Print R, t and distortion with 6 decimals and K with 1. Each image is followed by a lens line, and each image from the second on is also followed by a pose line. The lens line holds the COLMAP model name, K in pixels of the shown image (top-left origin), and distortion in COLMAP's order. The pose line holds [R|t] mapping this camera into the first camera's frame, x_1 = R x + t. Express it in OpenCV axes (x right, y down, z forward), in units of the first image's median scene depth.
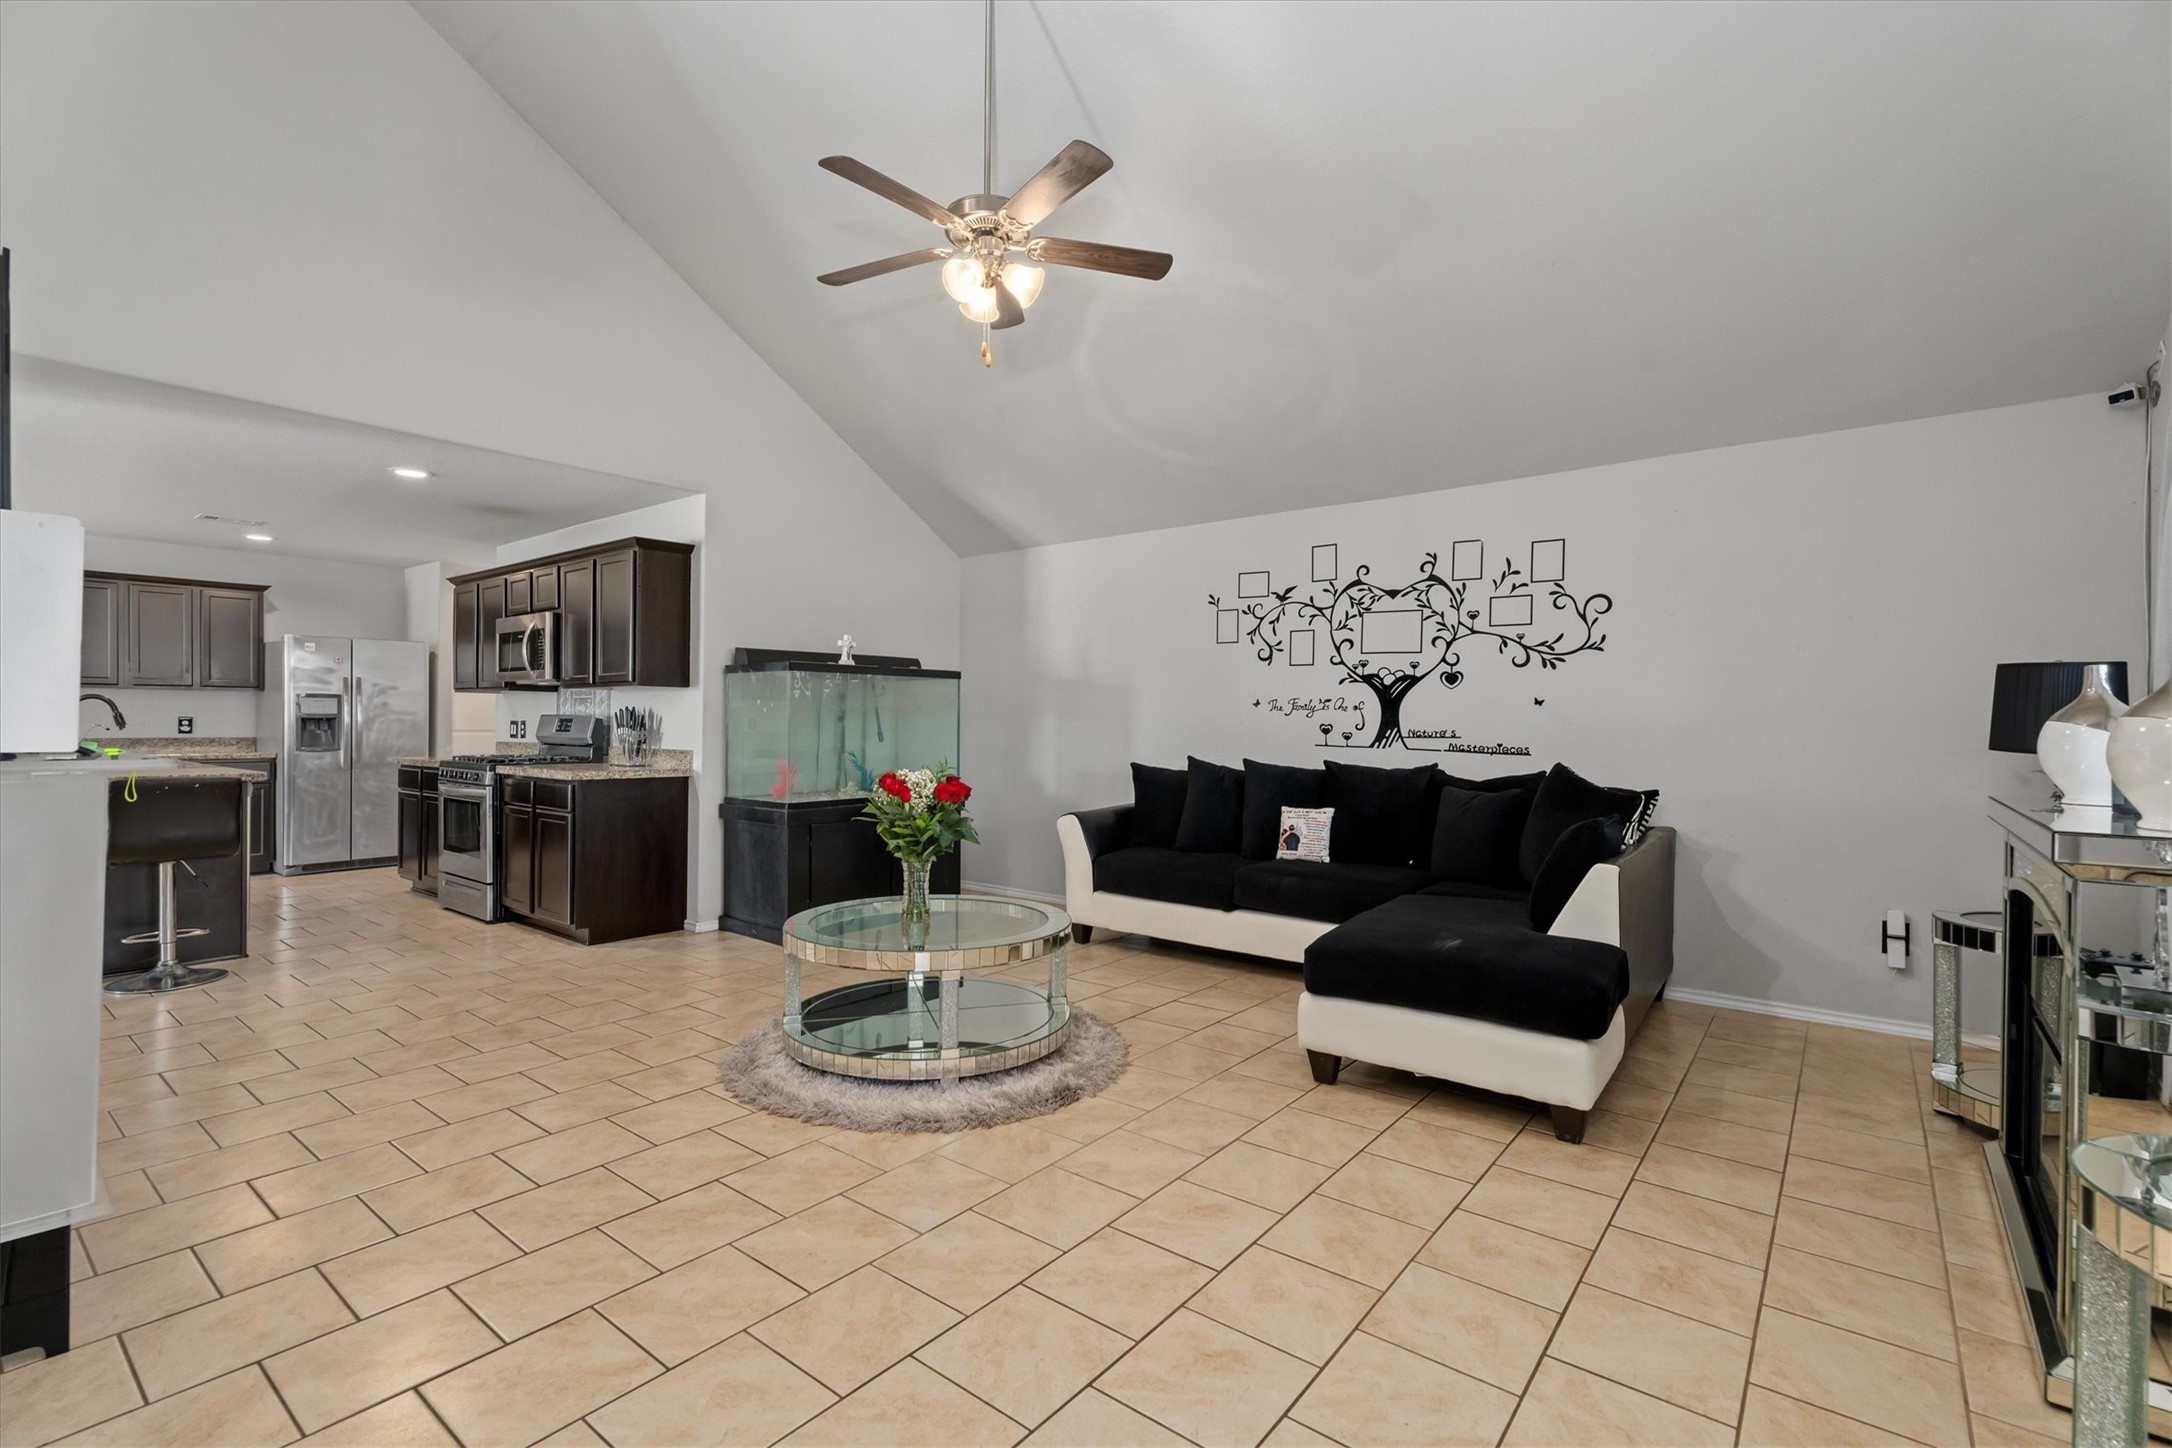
lens RADIAL K [[976.0, 0, 1083.8], [0, 976.0, 723.1], [0, 0, 1]] dist [-0.001330, 0.001307]
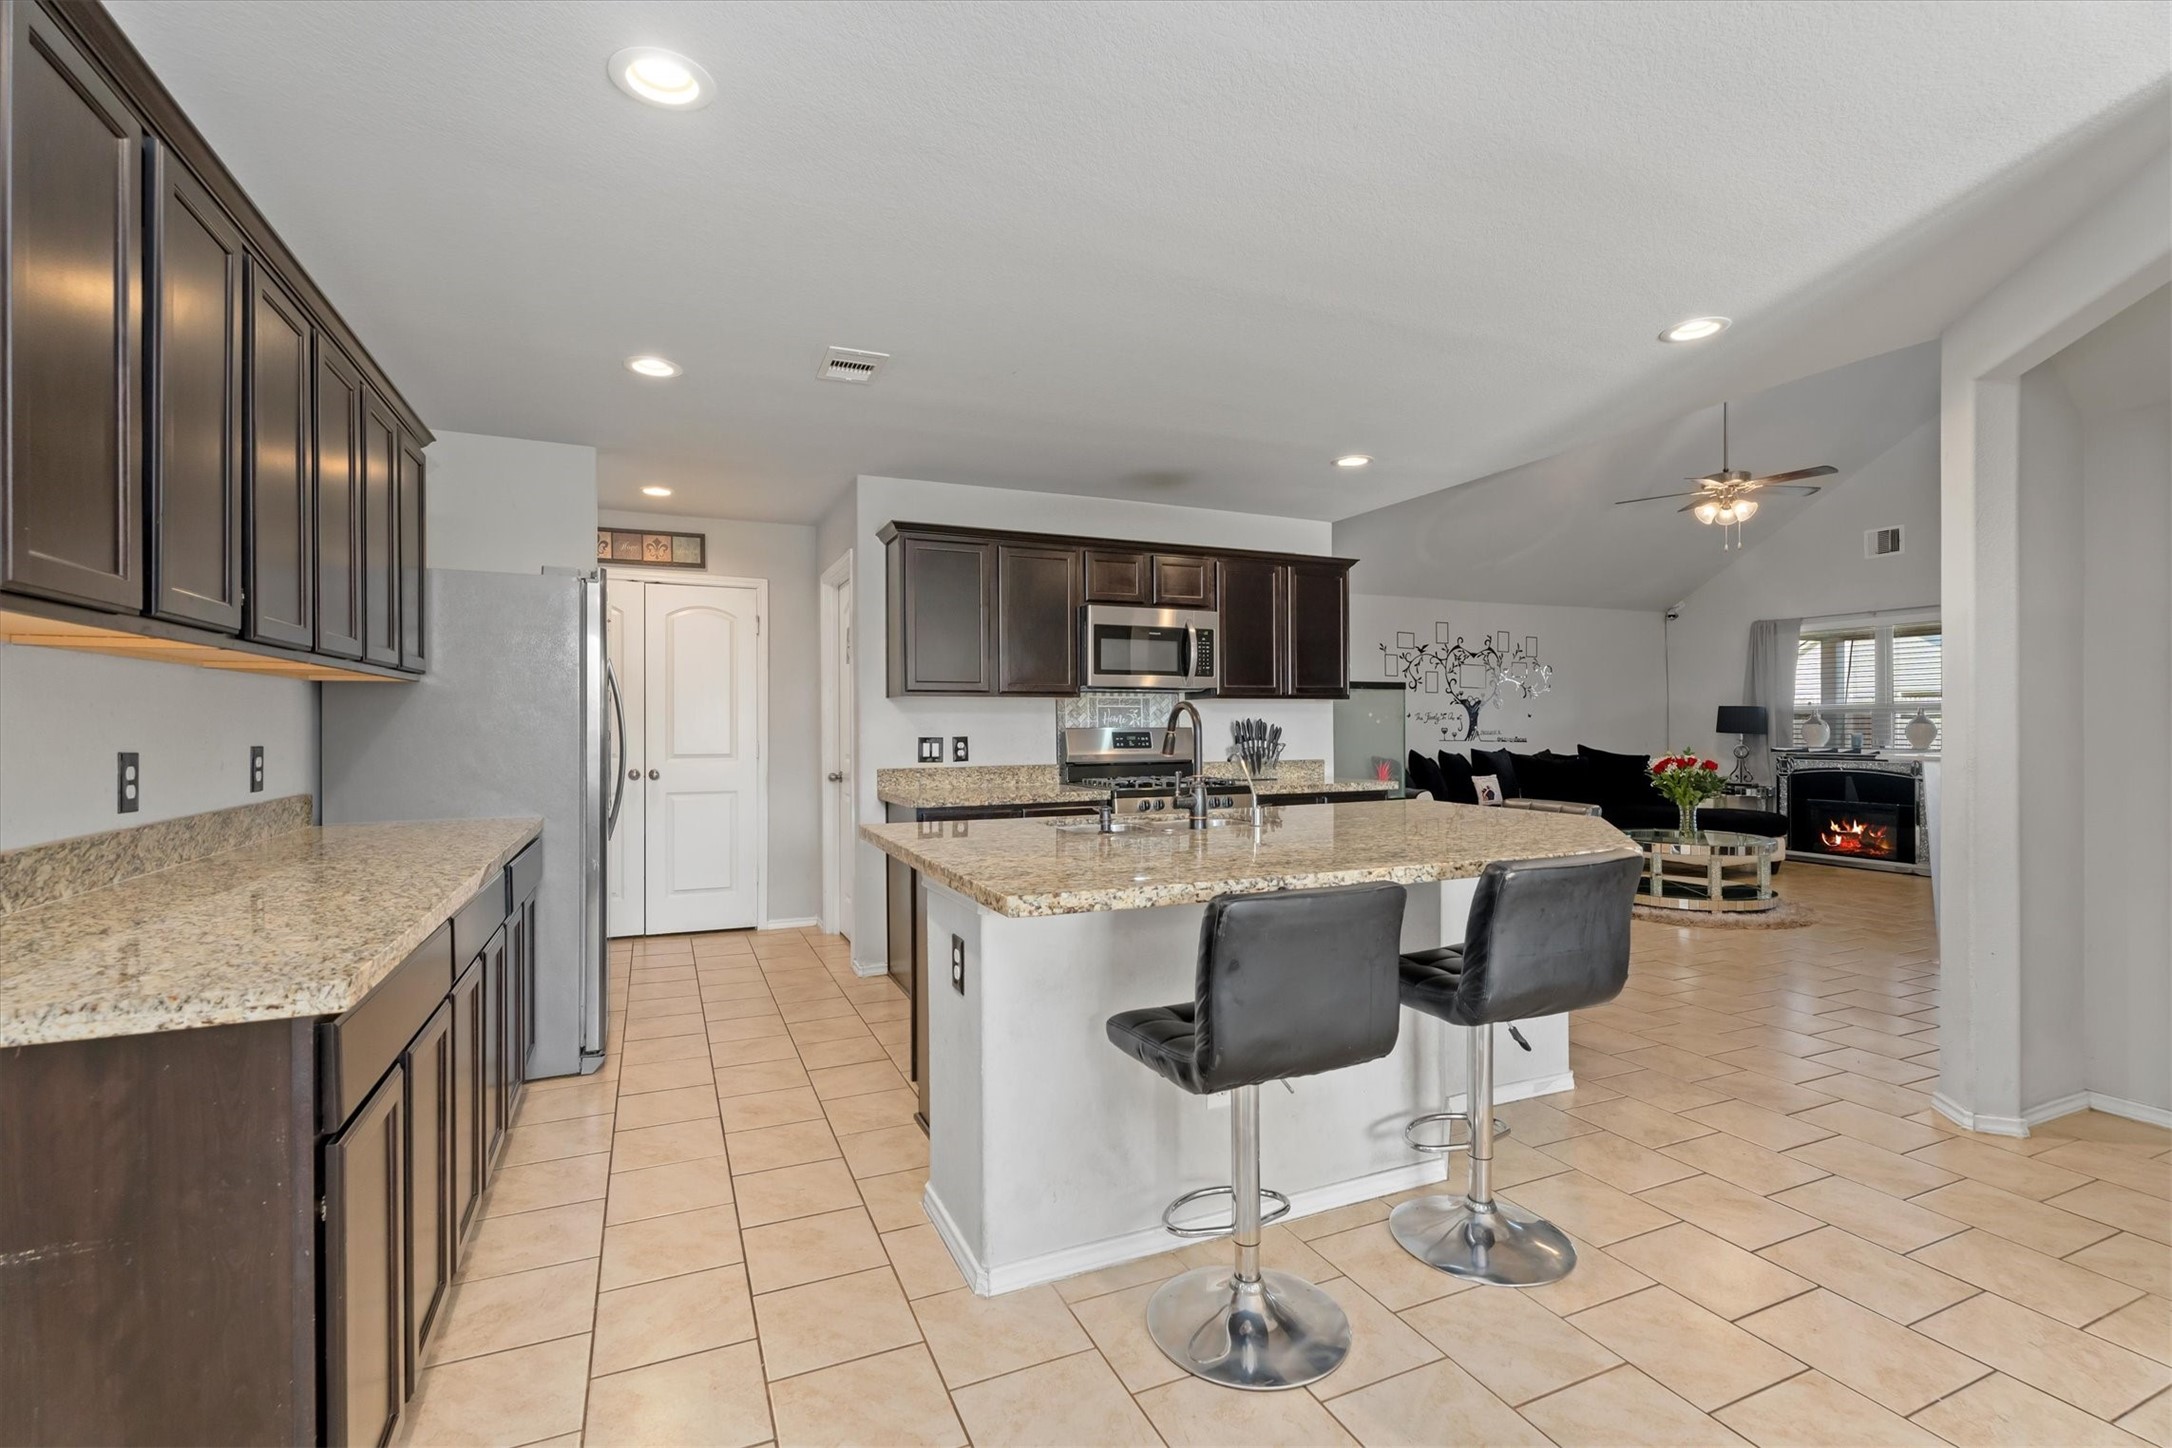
lens RADIAL K [[976.0, 0, 1074.5], [0, 976.0, 723.0], [0, 0, 1]] dist [-0.001330, 0.001307]
pose [[0.466002, -0.007590, 0.884751, -1.394947], [0.006994, 0.999964, 0.004895, -0.018323], [-0.884756, 0.003907, 0.466038, 0.698394]]
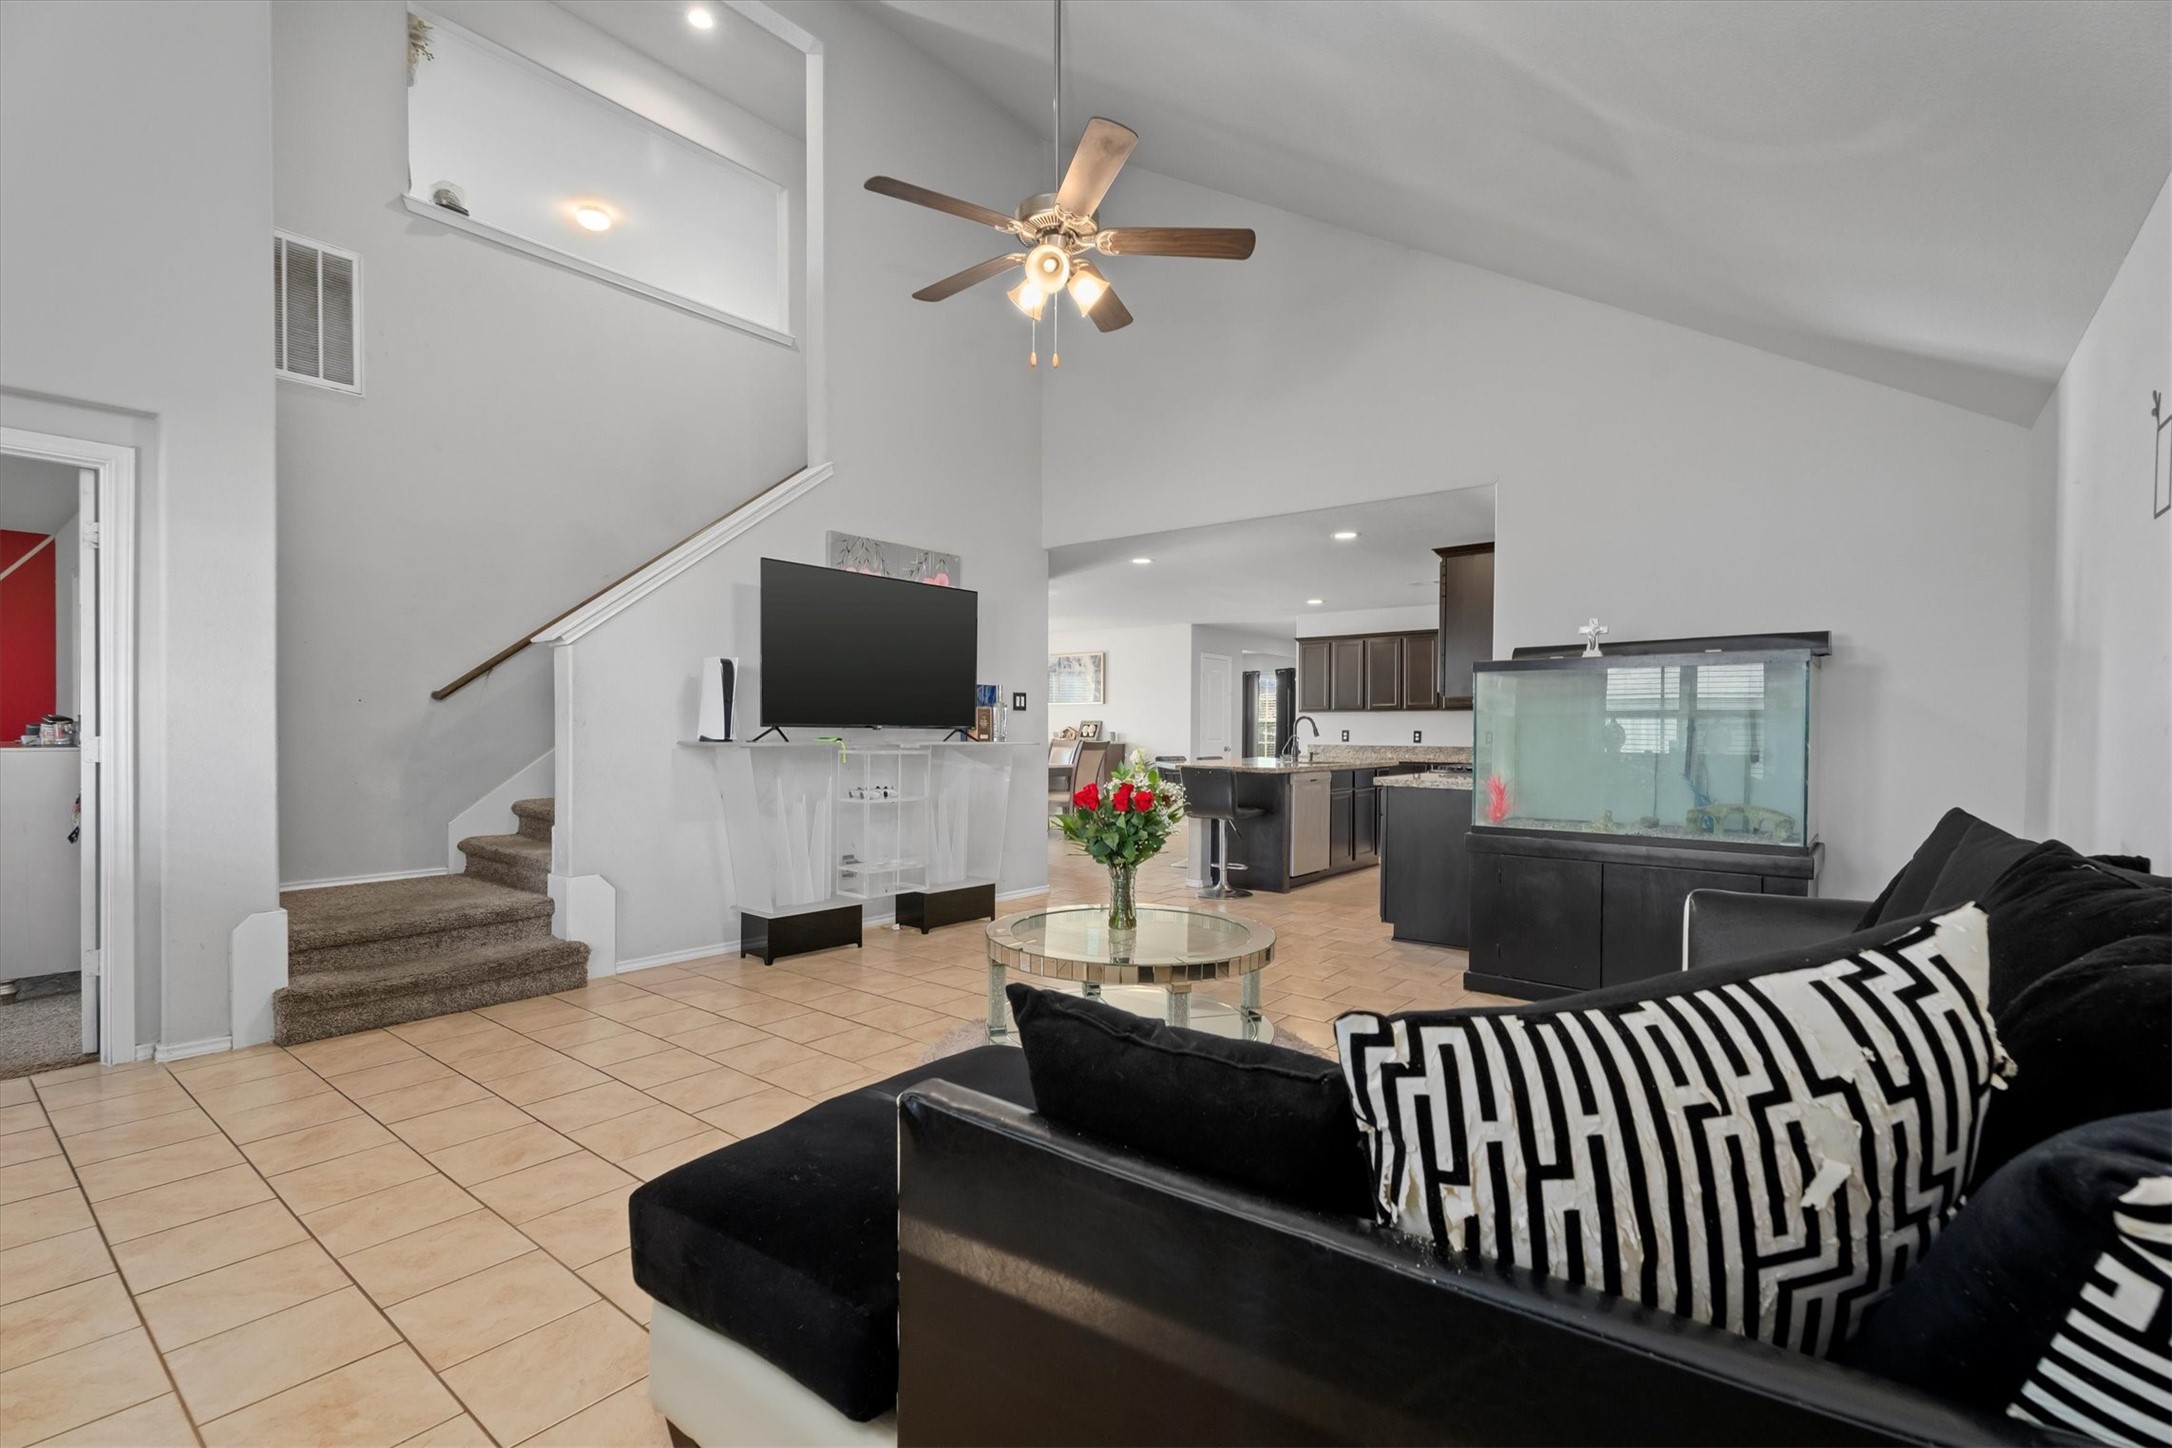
lens RADIAL K [[976.0, 0, 1079.3], [0, 976.0, 735.0], [0, 0, 1]] dist [-0.001330, 0.001307]
pose [[-0.006883, 0.000407, -0.999976, 0.498918], [-0.005753, 0.999983, 0.000446, 0.002400], [0.999960, 0.005756, -0.006880, 0.576061]]
